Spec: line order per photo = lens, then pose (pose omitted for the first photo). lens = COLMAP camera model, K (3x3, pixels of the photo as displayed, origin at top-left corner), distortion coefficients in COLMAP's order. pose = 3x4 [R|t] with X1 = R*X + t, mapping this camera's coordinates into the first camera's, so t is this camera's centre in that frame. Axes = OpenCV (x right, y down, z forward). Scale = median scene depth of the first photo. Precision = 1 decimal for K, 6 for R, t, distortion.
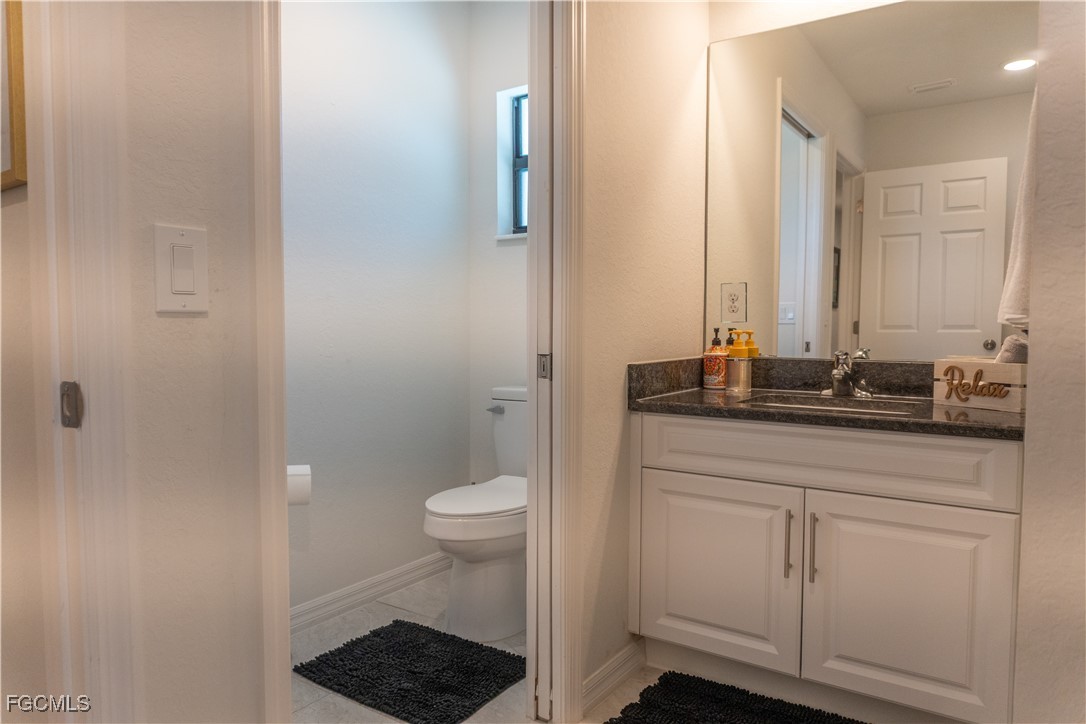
lens RADIAL K [[719.6, 0, 540.5], [0, 719.6, 361.0], [0, 0, 1]] dist [-0.000462, -0.002748]
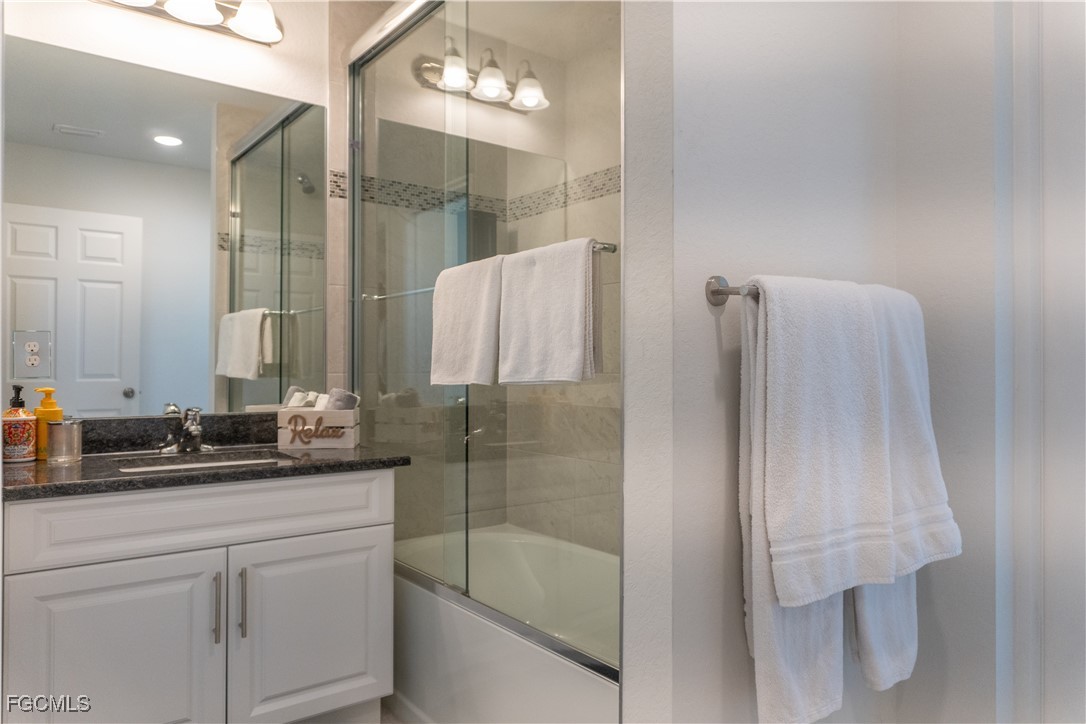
lens RADIAL K [[719.6, 0, 543.9], [0, 719.6, 361.4], [0, 0, 1]] dist [-0.000462, -0.002748]
pose [[0.319129, 0.010005, 0.947658, -0.413528], [0.047590, 0.998514, -0.026568, -0.029999], [-0.946516, 0.053578, 0.318178, 0.235854]]
